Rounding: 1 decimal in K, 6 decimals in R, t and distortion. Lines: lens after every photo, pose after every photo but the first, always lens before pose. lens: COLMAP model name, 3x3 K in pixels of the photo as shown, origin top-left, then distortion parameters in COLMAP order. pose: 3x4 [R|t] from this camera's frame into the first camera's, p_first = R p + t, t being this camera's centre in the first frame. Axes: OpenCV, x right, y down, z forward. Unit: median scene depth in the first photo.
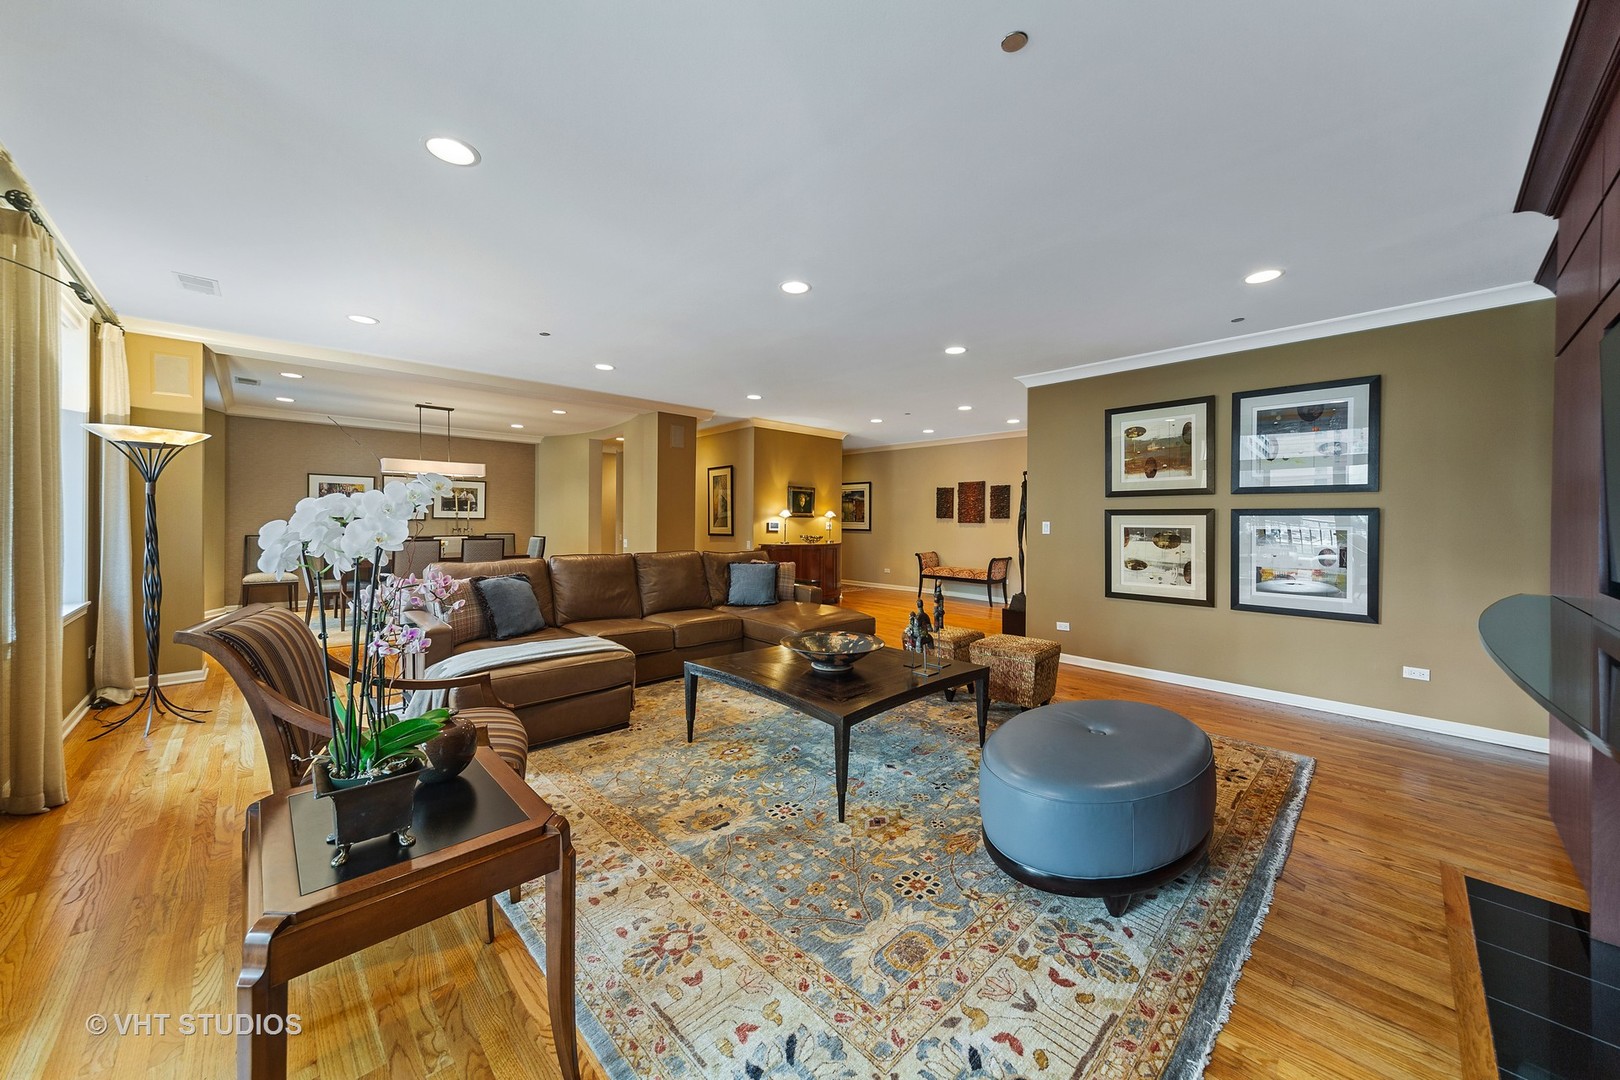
lens RADIAL K [[556.0, 0, 808.9], [0, 556.0, 524.0], [0, 0, 1]] dist [0.000327, -0.000416]
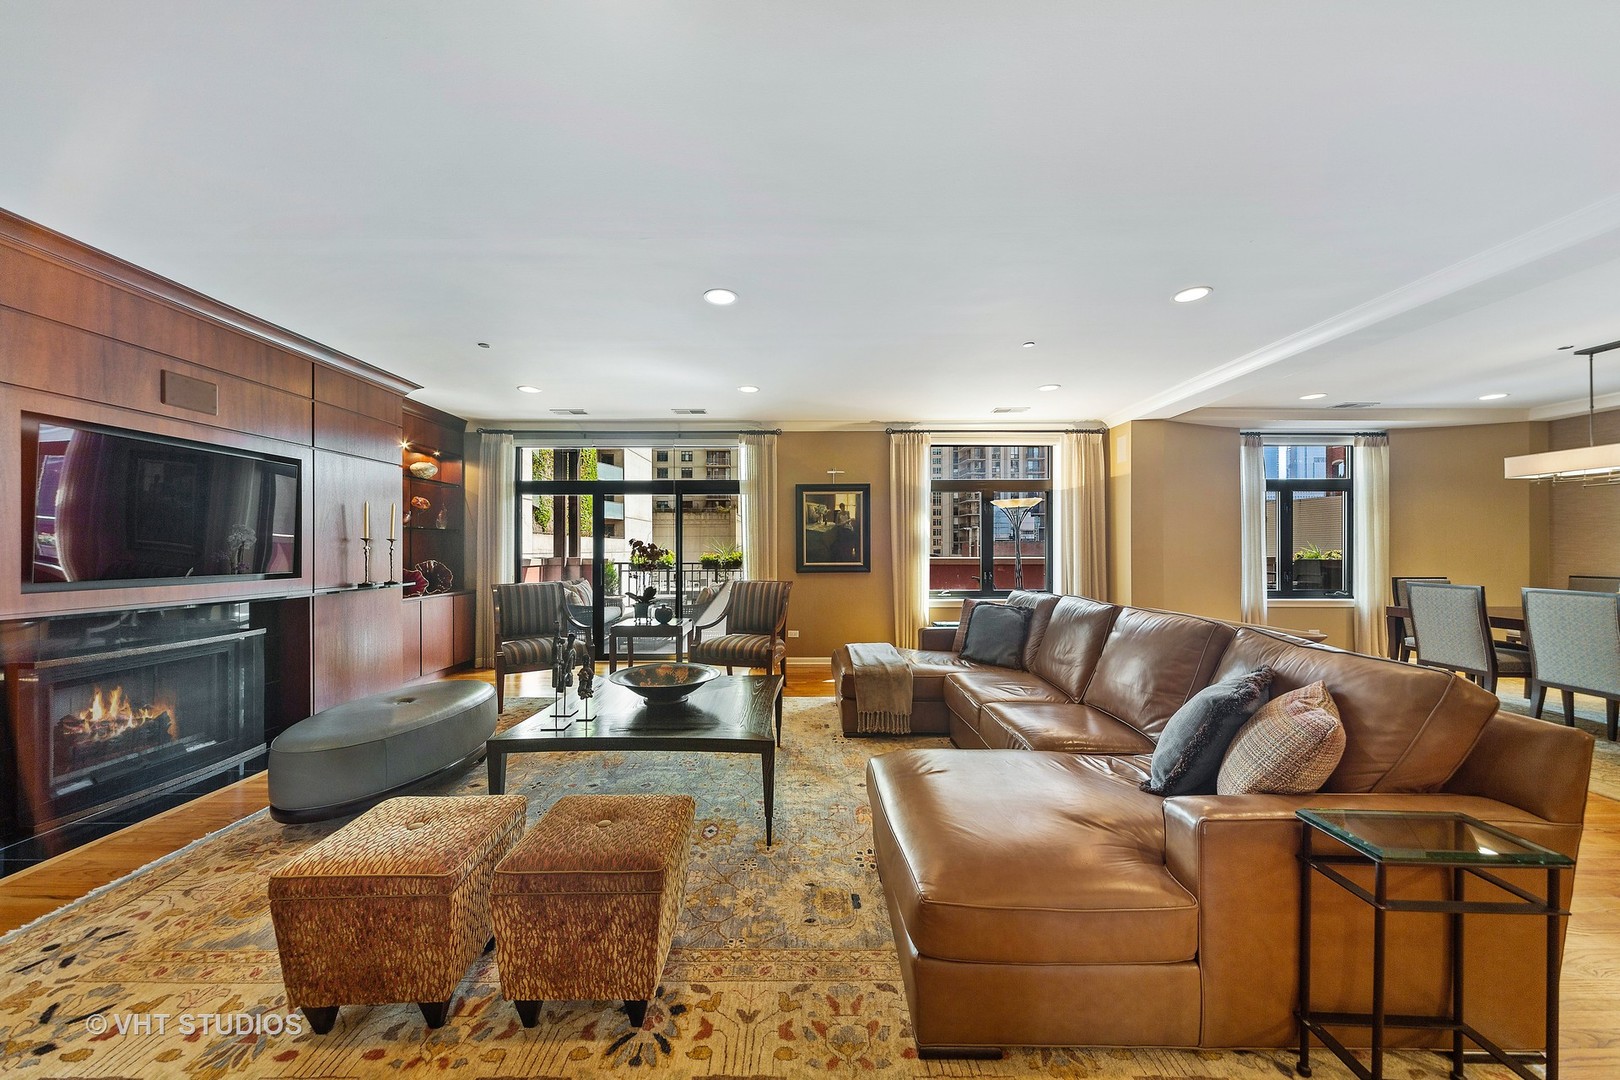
lens RADIAL K [[556.0, 0, 798.9], [0, 556.0, 551.6], [0, 0, 1]] dist [0.000327, -0.000416]
pose [[-0.699265, -0.003287, -0.714855, 0.380229], [-0.011535, 0.999911, 0.006687, -0.007275], [0.714769, 0.012922, -0.699241, 1.225676]]
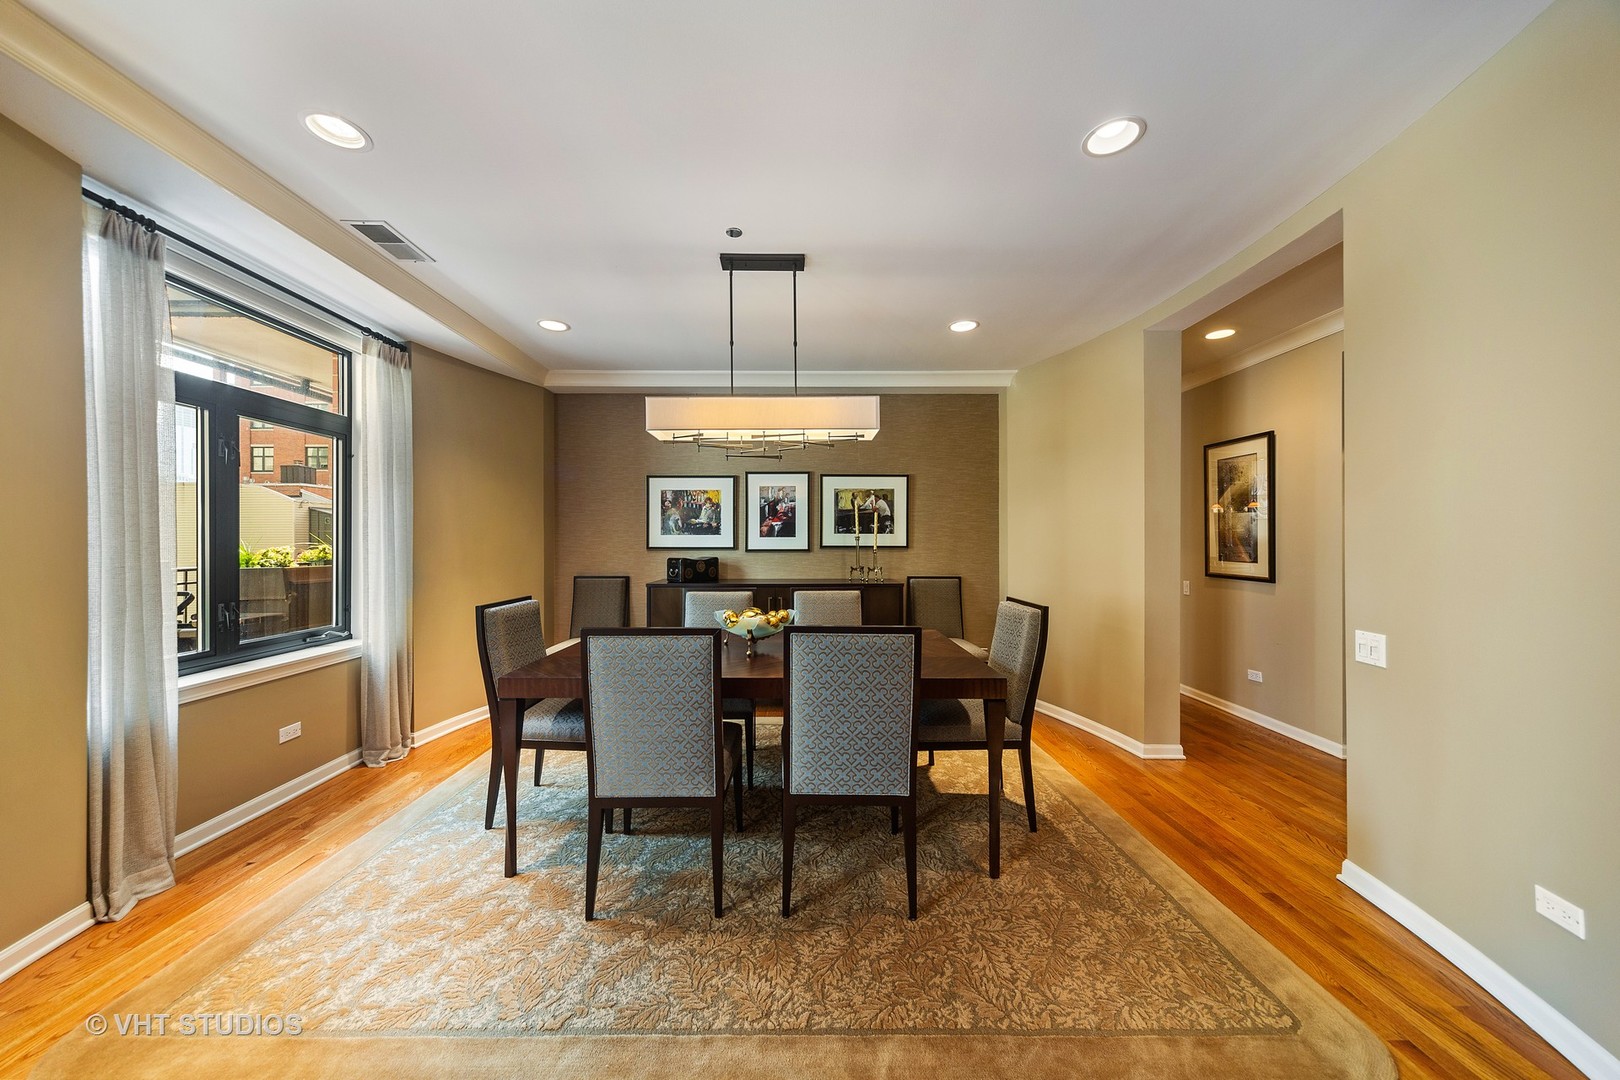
lens RADIAL K [[556.0, 0, 804.1], [0, 556.0, 543.3], [0, 0, 1]] dist [0.000327, -0.000416]
pose [[0.723759, -0.006768, -0.690019, -0.592739], [0.003110, 0.999974, -0.006546, -0.020327], [0.690046, 0.002592, 0.723761, 1.123378]]
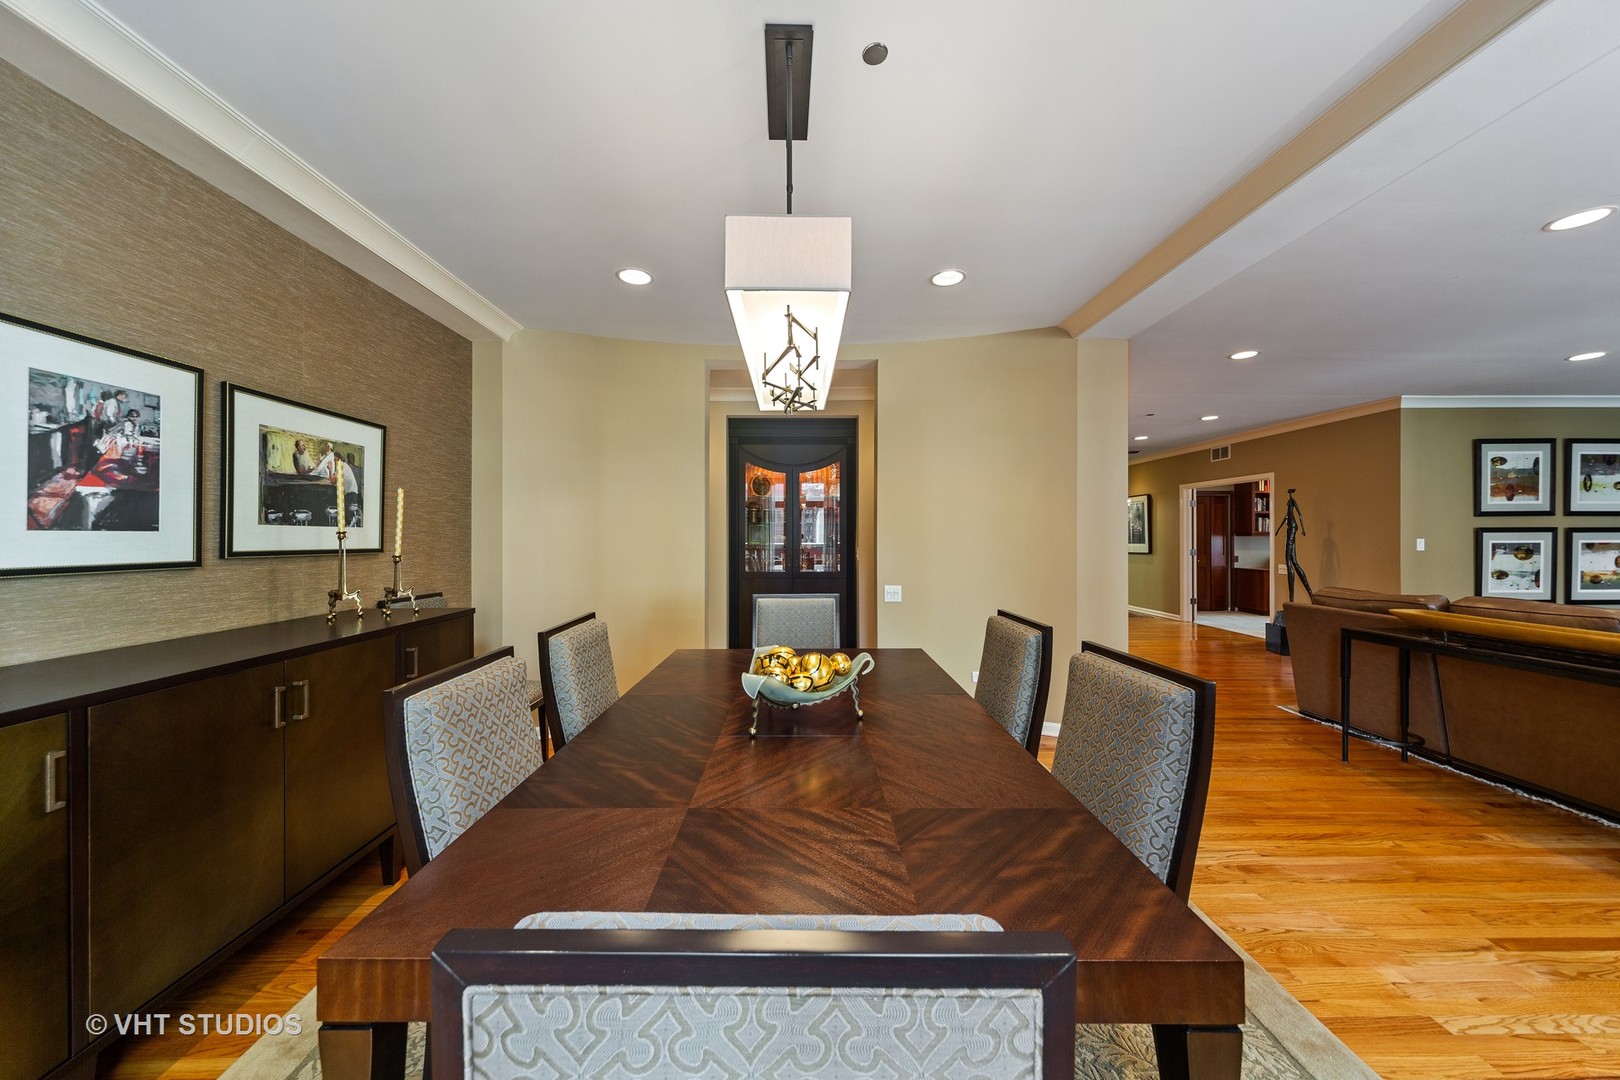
lens RADIAL K [[556.0, 0, 806.0], [0, 556.0, 539.2], [0, 0, 1]] dist [0.000327, -0.000416]
pose [[0.690377, -0.013781, 0.723318, -1.274512], [0.013940, 0.999886, 0.005745, -0.028831], [-0.723315, 0.006117, 0.690491, 1.259117]]
